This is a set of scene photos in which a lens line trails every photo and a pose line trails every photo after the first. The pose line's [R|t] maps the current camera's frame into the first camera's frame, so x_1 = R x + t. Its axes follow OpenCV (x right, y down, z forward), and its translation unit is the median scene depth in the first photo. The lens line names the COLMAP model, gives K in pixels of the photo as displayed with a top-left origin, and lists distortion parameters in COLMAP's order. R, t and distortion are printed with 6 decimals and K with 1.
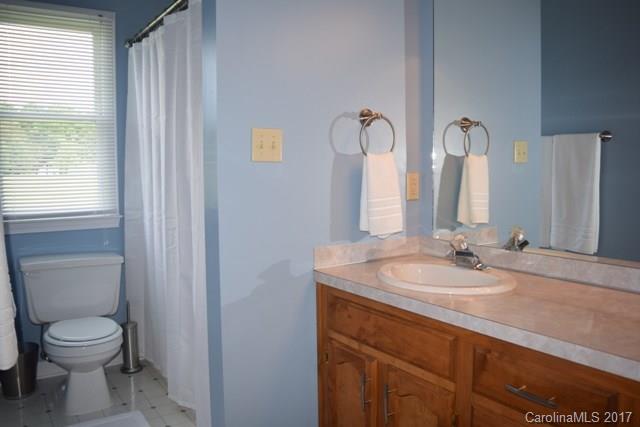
lens RADIAL K [[497.8, 0, 320.0], [0, 497.8, 213.5], [0, 0, 1]] dist [-0.092685, 0.007720]
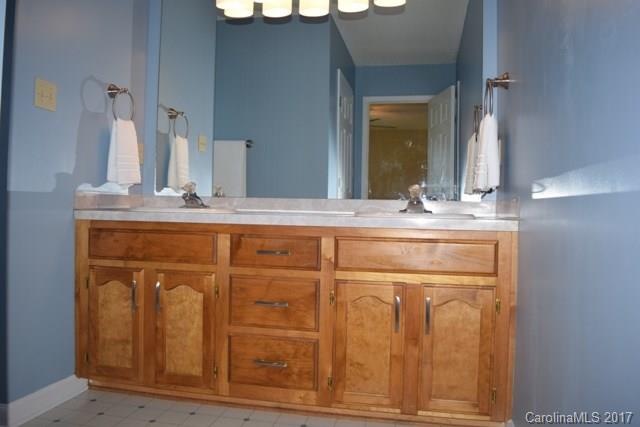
lens RADIAL K [[497.8, 0, 320.0], [0, 497.8, 213.5], [0, 0, 1]] dist [-0.092685, 0.007720]
pose [[0.717203, 0.020892, 0.696551, -0.432756], [0.026648, 0.997997, -0.057371, 0.225004], [-0.696355, 0.059708, 0.715210, -0.240390]]
